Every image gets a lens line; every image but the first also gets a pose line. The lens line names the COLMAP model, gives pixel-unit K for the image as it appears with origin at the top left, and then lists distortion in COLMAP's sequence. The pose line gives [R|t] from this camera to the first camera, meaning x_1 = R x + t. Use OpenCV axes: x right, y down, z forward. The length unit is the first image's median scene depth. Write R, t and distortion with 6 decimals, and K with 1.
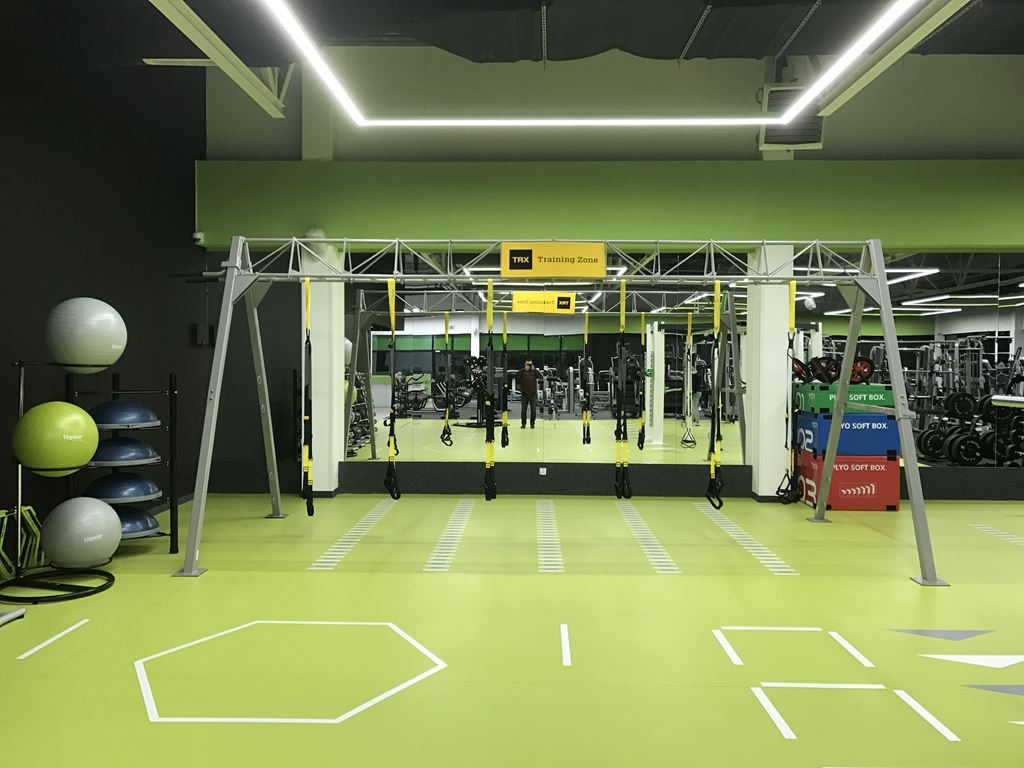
lens RADIAL K [[840.5, 0, 508.4], [0, 840.5, 380.4], [0, 0, 1]] dist [0.038884, -0.049322]
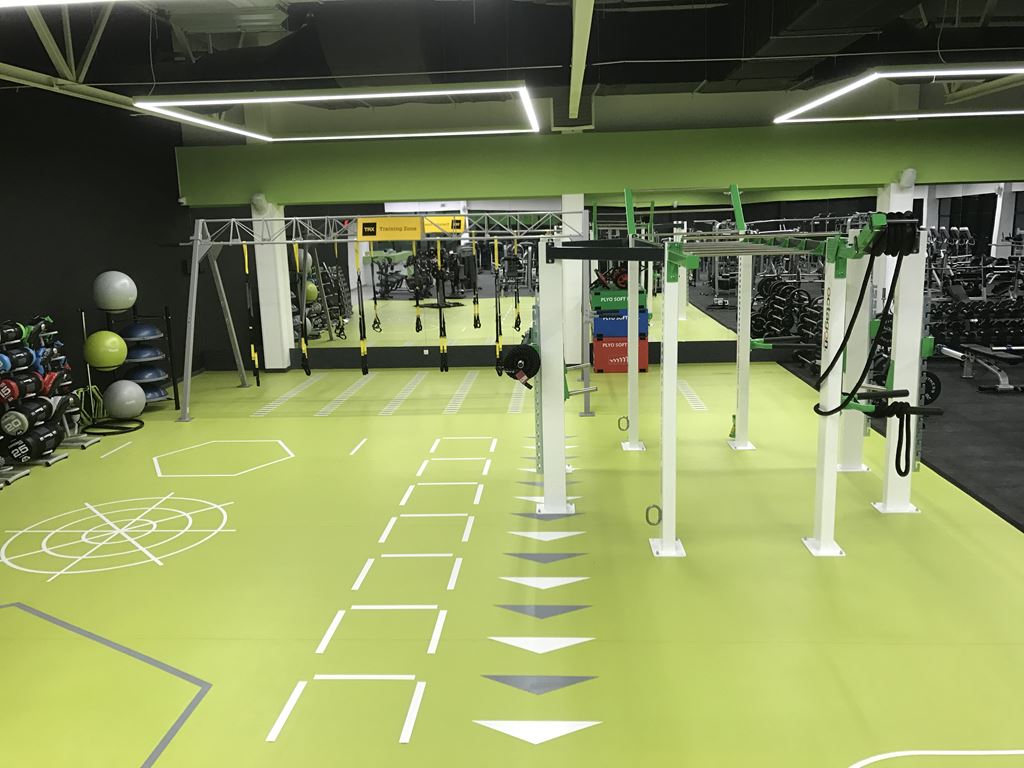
lens RADIAL K [[840.5, 0, 505.7], [0, 840.5, 378.3], [0, 0, 1]] dist [0.038884, -0.049322]
pose [[0.998621, -0.025560, -0.045850, 0.295869], [0.032841, 0.985606, 0.165837, -0.103311], [0.040952, -0.167114, 0.985087, -0.555359]]
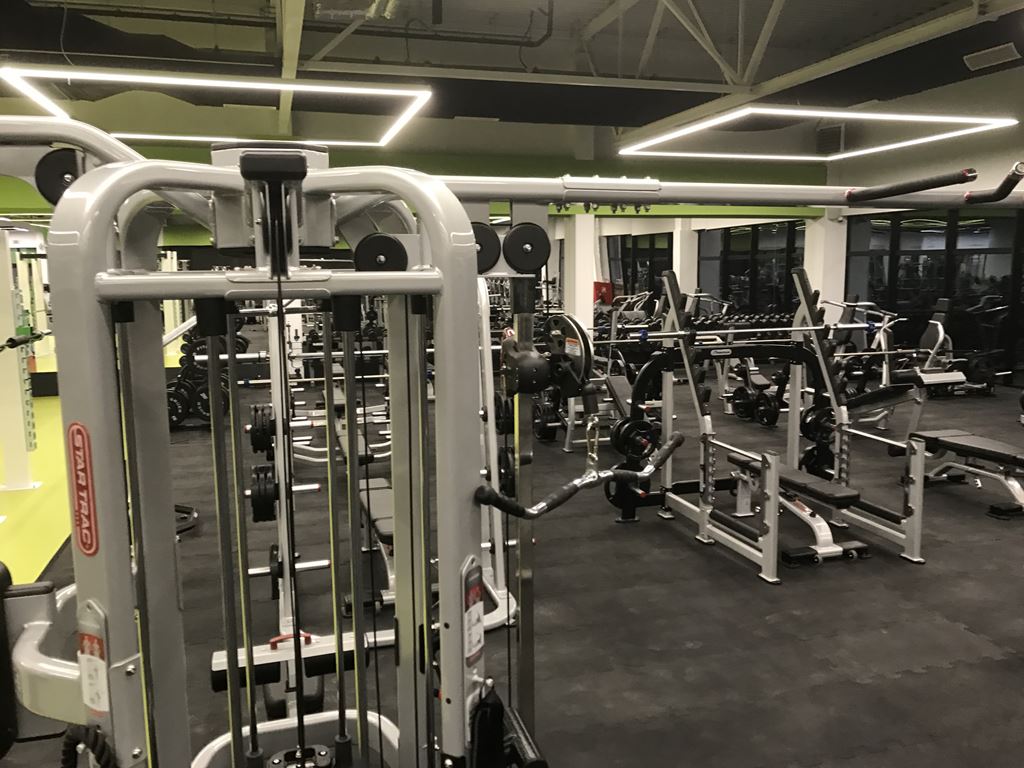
lens RADIAL K [[840.5, 0, 532.8], [0, 840.5, 385.1], [0, 0, 1]] dist [0.038884, -0.049322]
pose [[0.945688, -0.061096, 0.319282, 0.925536], [0.022240, 0.992038, 0.123959, -0.031025], [-0.324314, -0.110126, 0.939517, -0.620882]]
